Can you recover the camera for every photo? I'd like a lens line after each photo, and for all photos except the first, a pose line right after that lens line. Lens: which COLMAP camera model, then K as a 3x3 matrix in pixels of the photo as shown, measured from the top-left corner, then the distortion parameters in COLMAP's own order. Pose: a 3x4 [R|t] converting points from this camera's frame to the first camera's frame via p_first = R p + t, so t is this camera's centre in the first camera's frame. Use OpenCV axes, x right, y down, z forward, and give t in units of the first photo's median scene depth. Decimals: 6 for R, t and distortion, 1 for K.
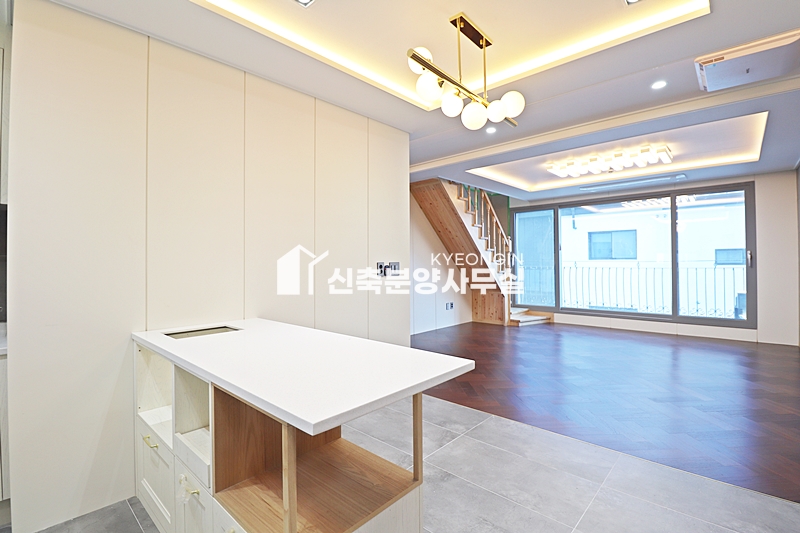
lens RADIAL K [[370.4, 0, 394.2], [0, 370.4, 260.7], [0, 0, 1]] dist [-0.005323, -0.008921]
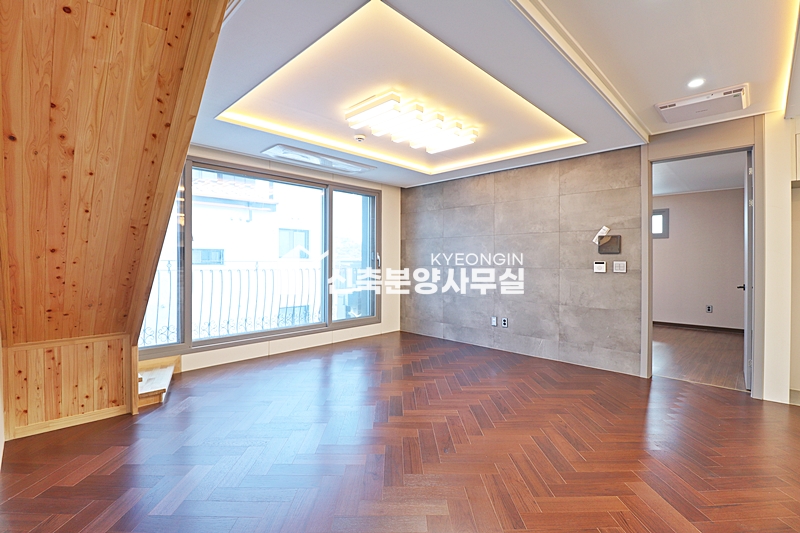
lens RADIAL K [[370.4, 0, 404.5], [0, 370.4, 260.8], [0, 0, 1]] dist [-0.005323, -0.008921]
pose [[0.015306, 0.007396, 0.999856, -0.566841], [-0.008223, 0.999940, -0.007270, 0.019419], [-0.999849, -0.008110, 0.015365, 3.473580]]
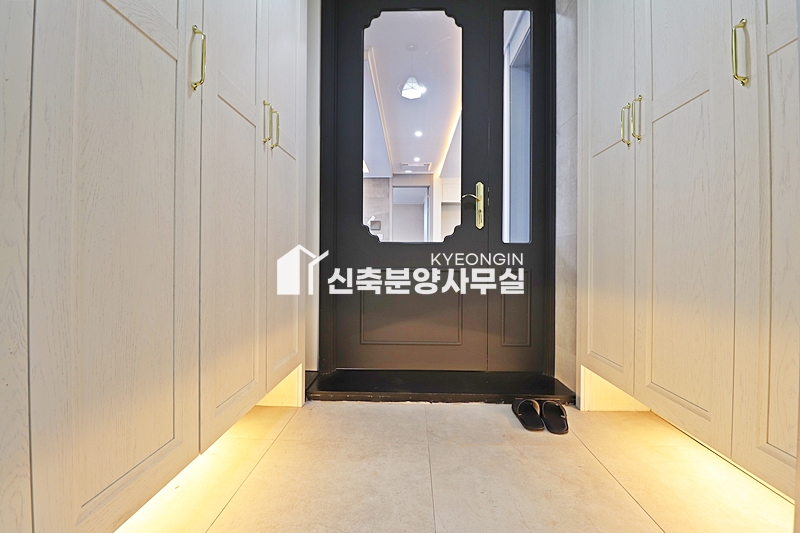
lens RADIAL K [[370.4, 0, 400.3], [0, 370.4, 262.8], [0, 0, 1]] dist [-0.005323, -0.008921]
pose [[-0.660735, -0.000168, 0.750620, -2.205799], [-0.004557, 0.999982, -0.003788, 0.460972], [-0.750606, -0.005923, -0.660724, 5.425514]]
